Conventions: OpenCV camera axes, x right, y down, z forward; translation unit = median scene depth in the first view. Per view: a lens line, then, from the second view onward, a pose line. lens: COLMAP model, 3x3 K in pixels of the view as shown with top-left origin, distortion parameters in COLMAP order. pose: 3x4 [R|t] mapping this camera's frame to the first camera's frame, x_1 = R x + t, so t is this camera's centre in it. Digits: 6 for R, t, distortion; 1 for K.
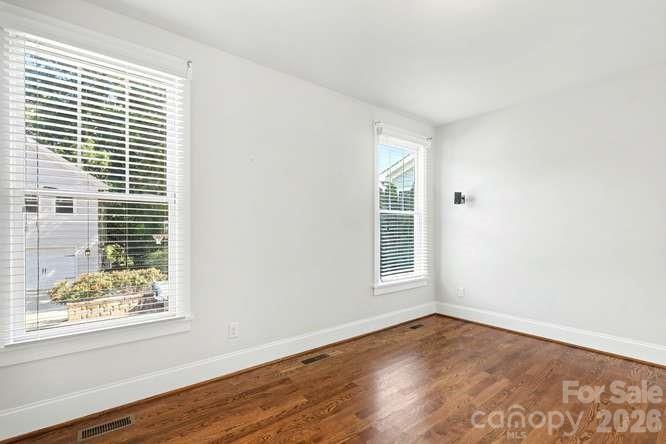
lens RADIAL K [[317.8, 0, 335.3], [0, 317.8, 225.5], [0, 0, 1]] dist [0.002343, -0.000002]
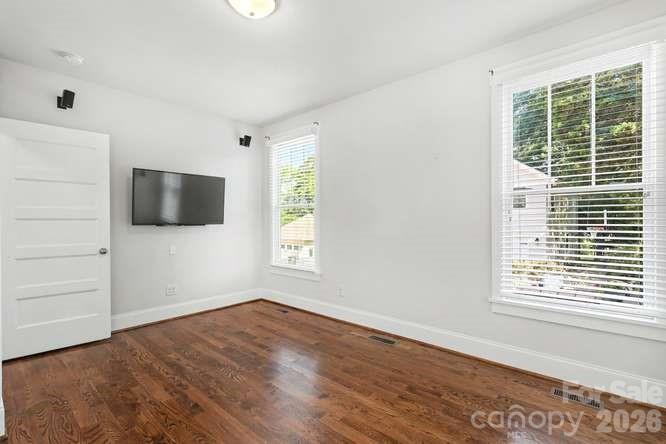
lens RADIAL K [[317.8, 0, 335.5], [0, 317.8, 222.0], [0, 0, 1]] dist [0.002343, -0.000002]
pose [[0.146559, -0.003906, -0.989194, 0.838874], [0.008407, 0.999961, -0.002703, 0.017615], [0.989166, -0.007920, 0.146586, 0.585664]]
